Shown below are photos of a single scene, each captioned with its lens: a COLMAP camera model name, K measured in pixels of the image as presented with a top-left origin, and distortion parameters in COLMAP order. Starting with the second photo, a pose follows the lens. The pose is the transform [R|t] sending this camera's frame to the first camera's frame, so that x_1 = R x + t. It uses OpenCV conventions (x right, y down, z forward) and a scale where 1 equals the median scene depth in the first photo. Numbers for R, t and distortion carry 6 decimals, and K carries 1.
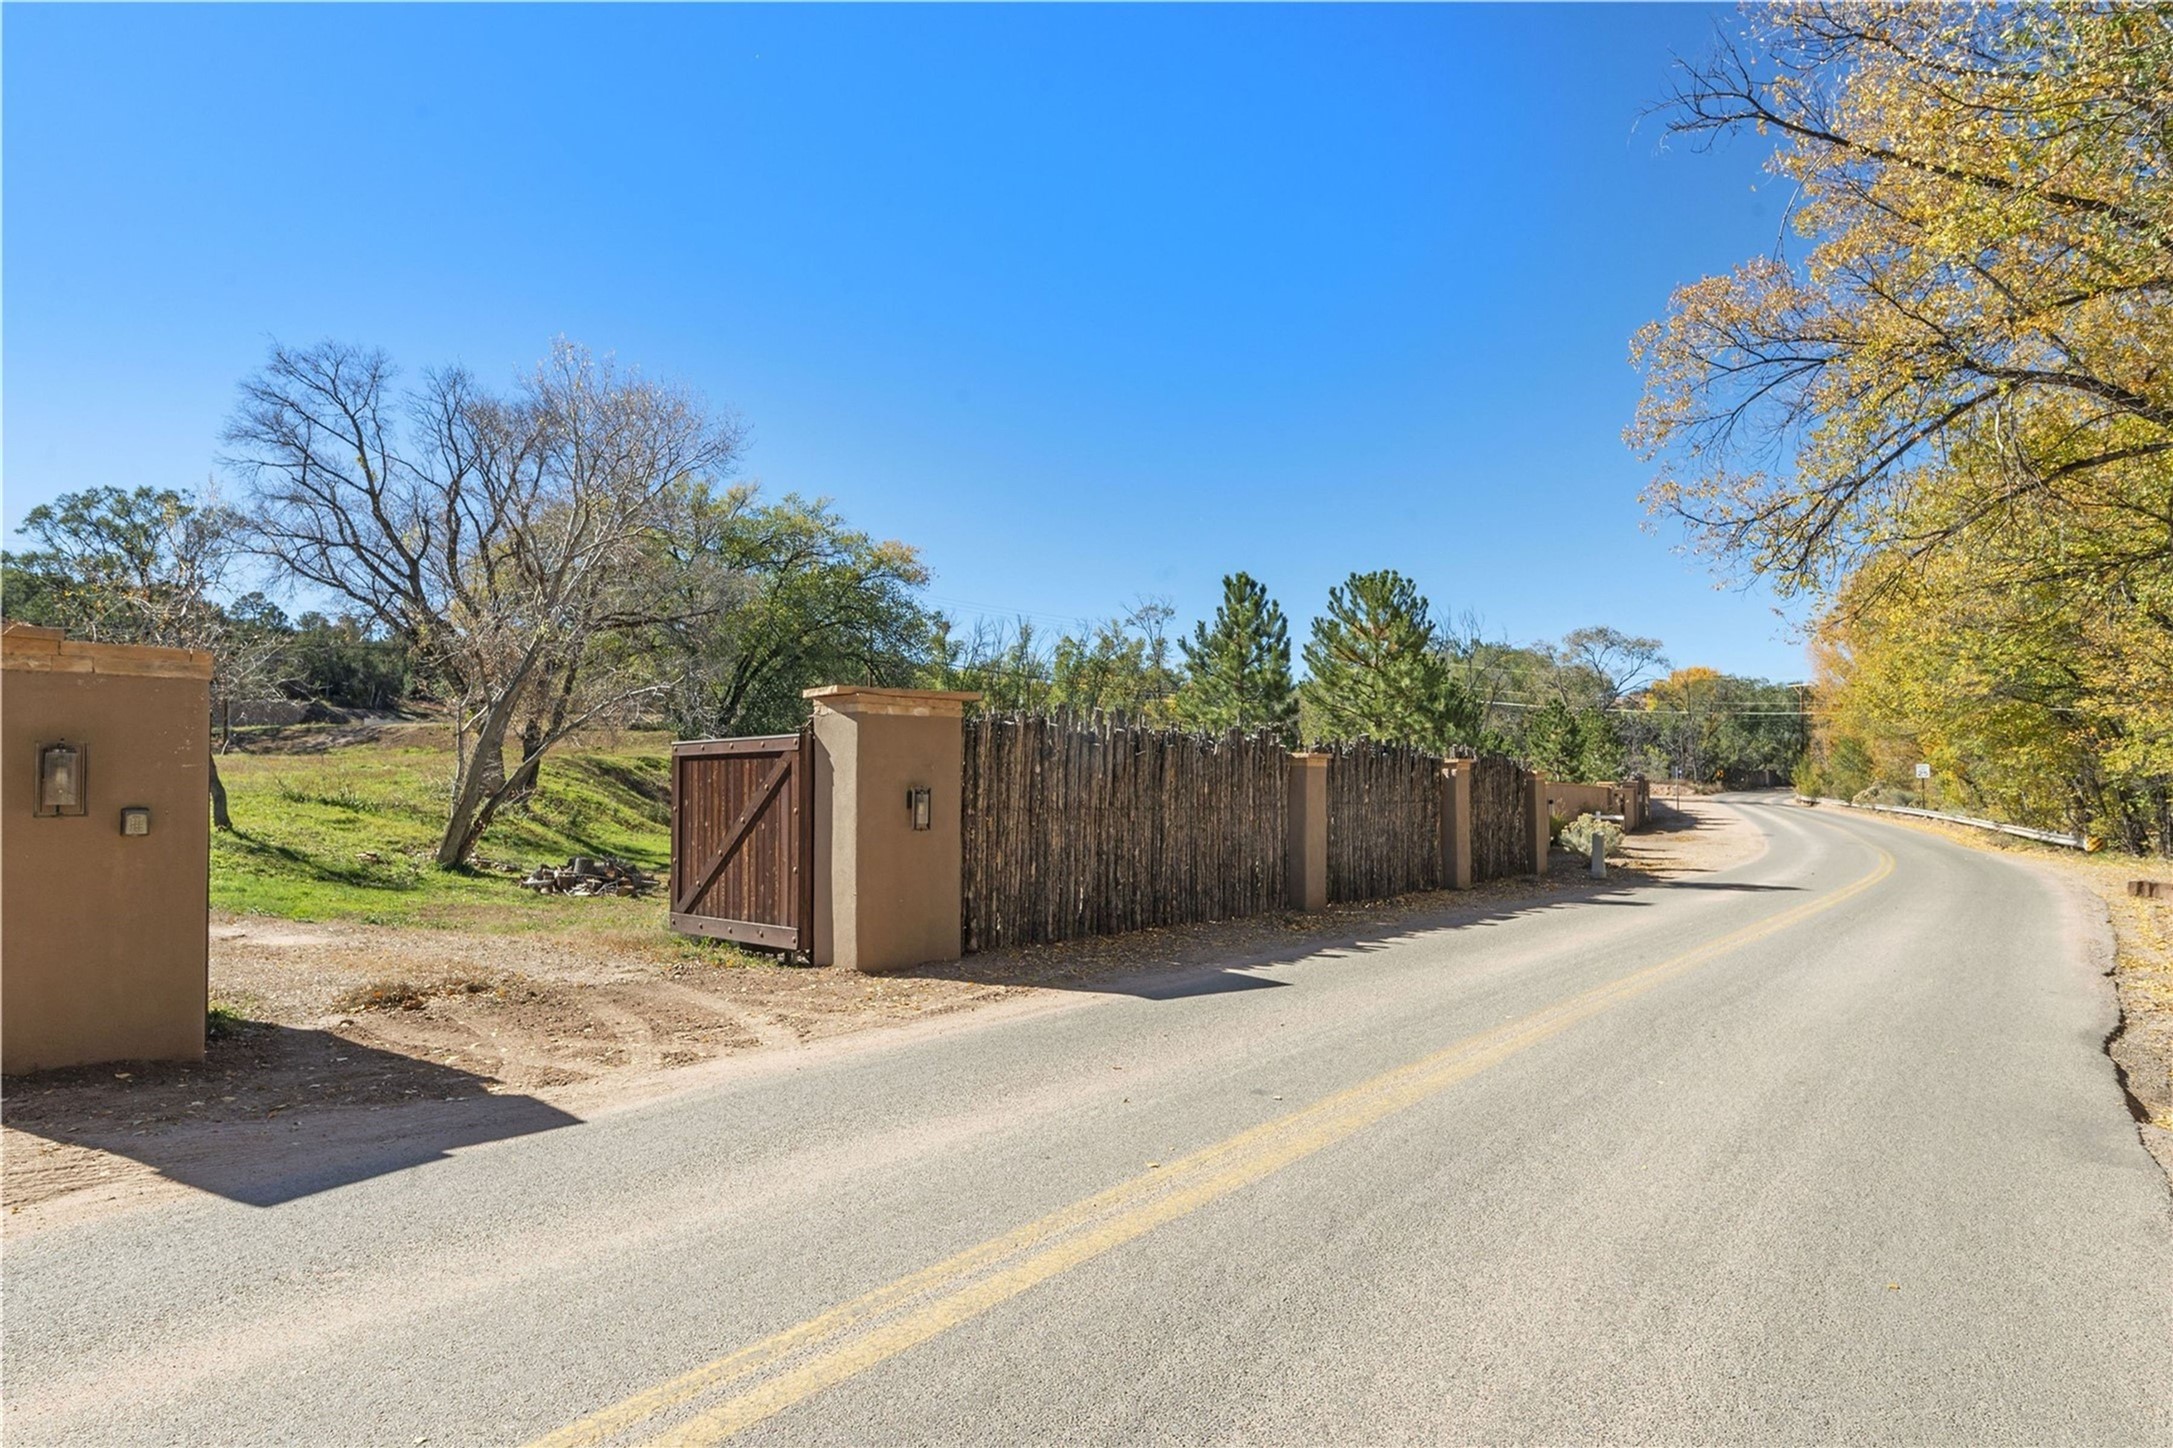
lens RADIAL K [[1161.0, 0, 1084.0], [0, 1161.0, 741.5], [0, 0, 1]] dist [0.030421, -0.021539]
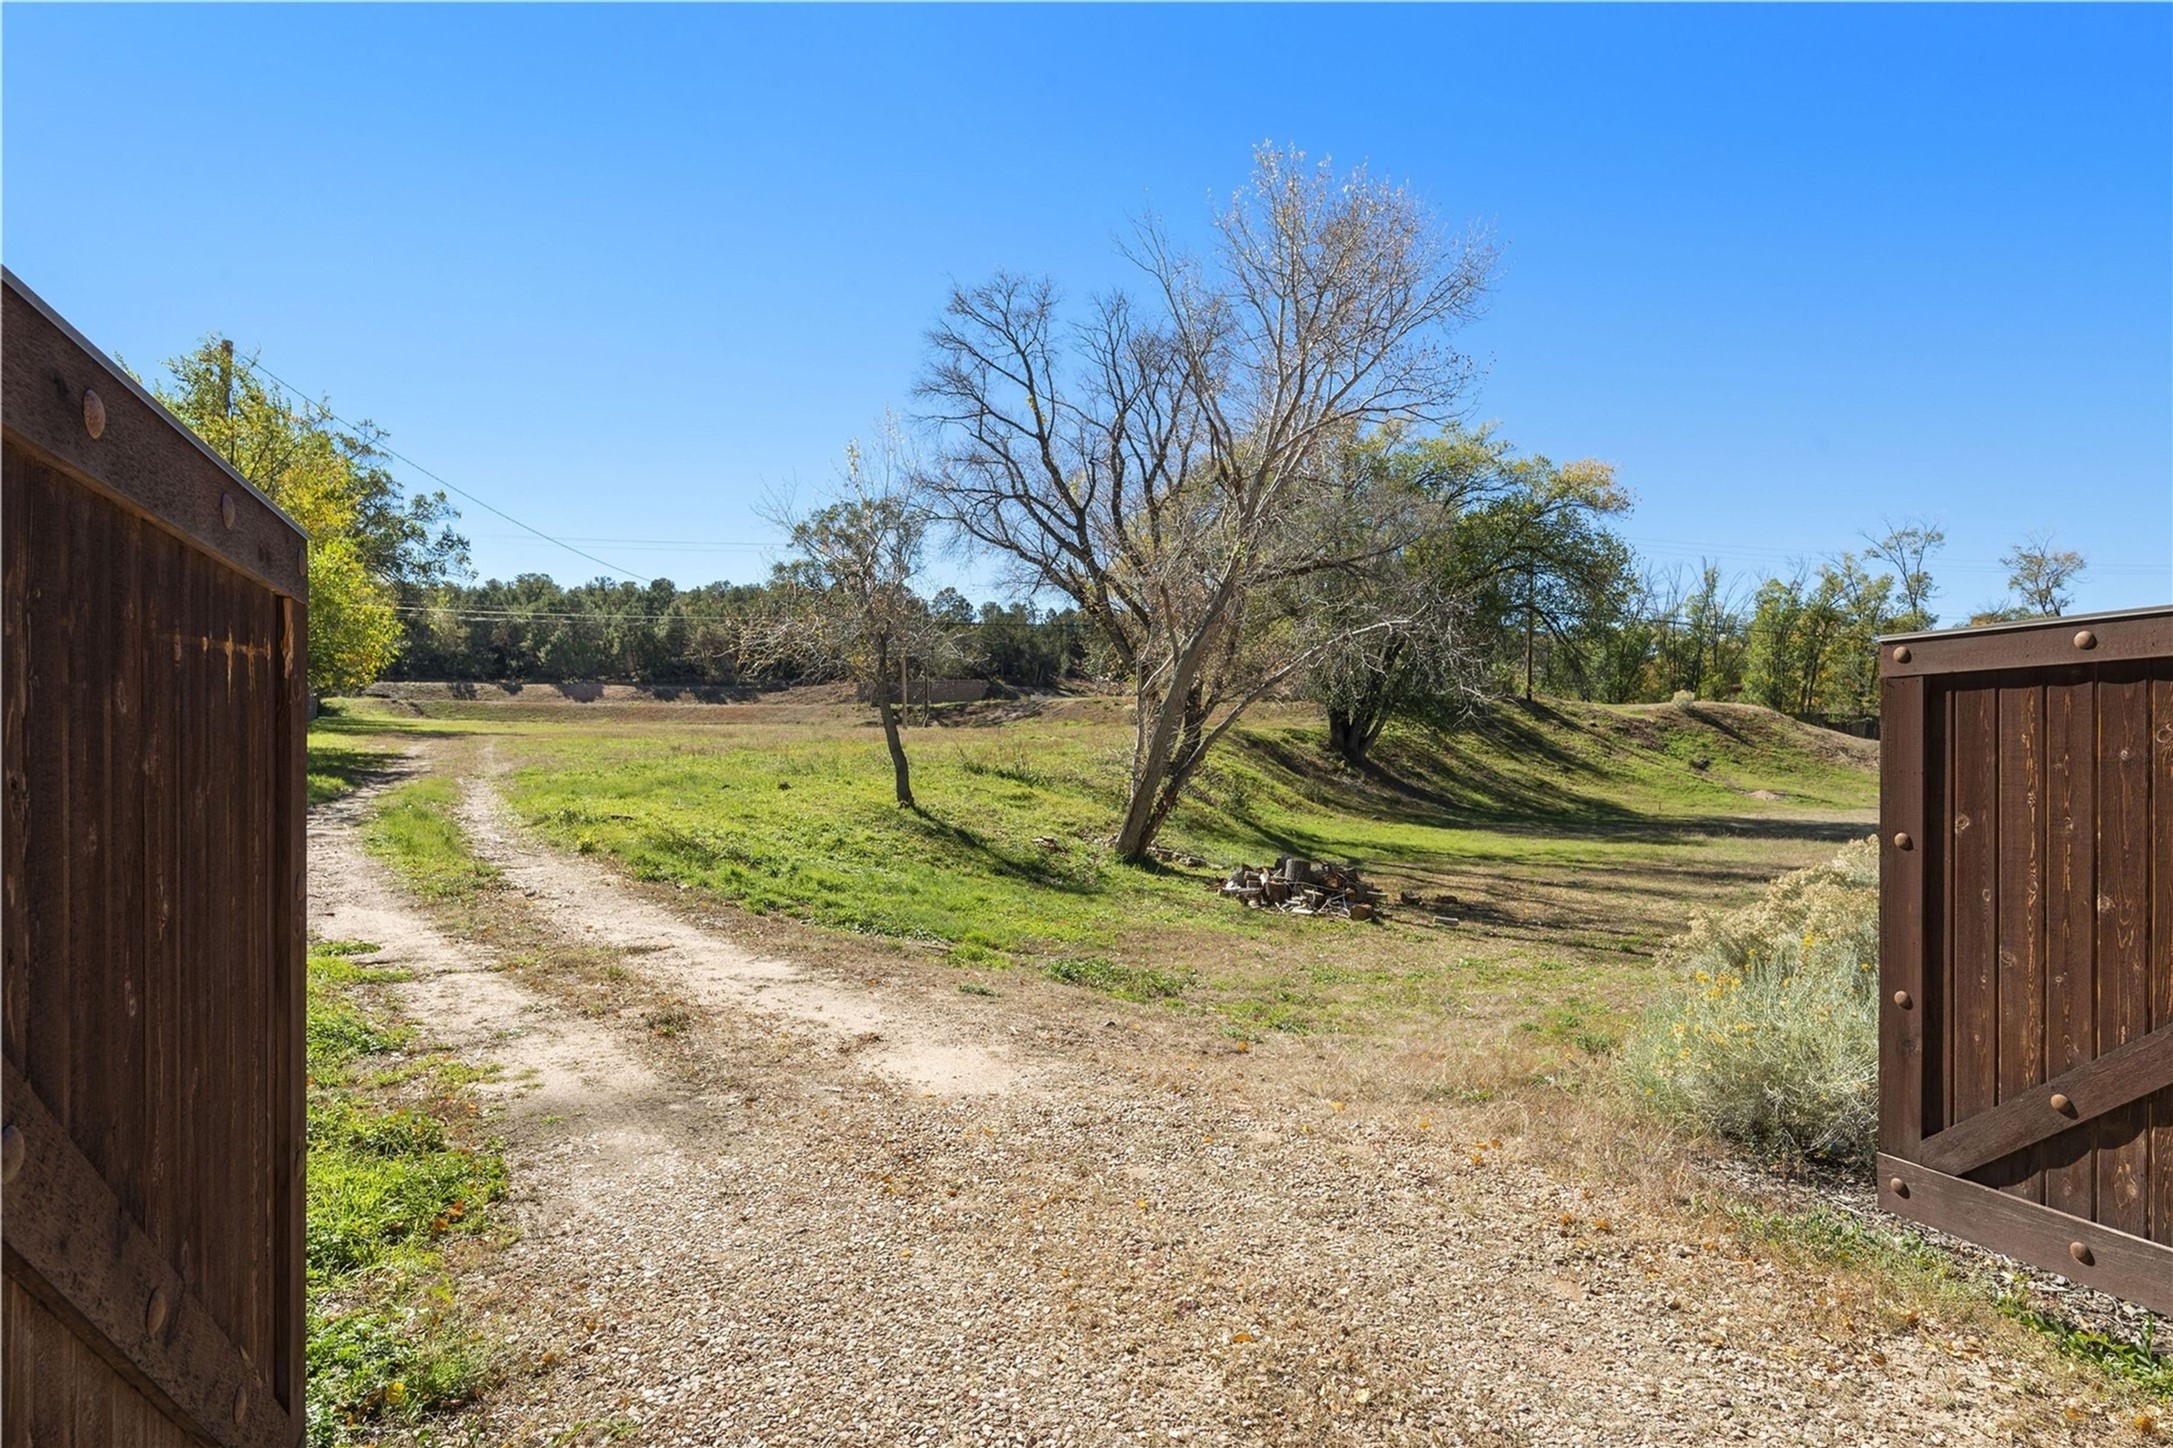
lens RADIAL K [[1161.0, 0, 1084.0], [0, 1161.0, 741.5], [0, 0, 1]] dist [0.030421, -0.021539]
pose [[0.876024, 0.003151, -0.482257, -0.132099], [0.007102, 0.999786, 0.019435, 0.007601], [0.482215, -0.020450, 0.875814, 0.203391]]
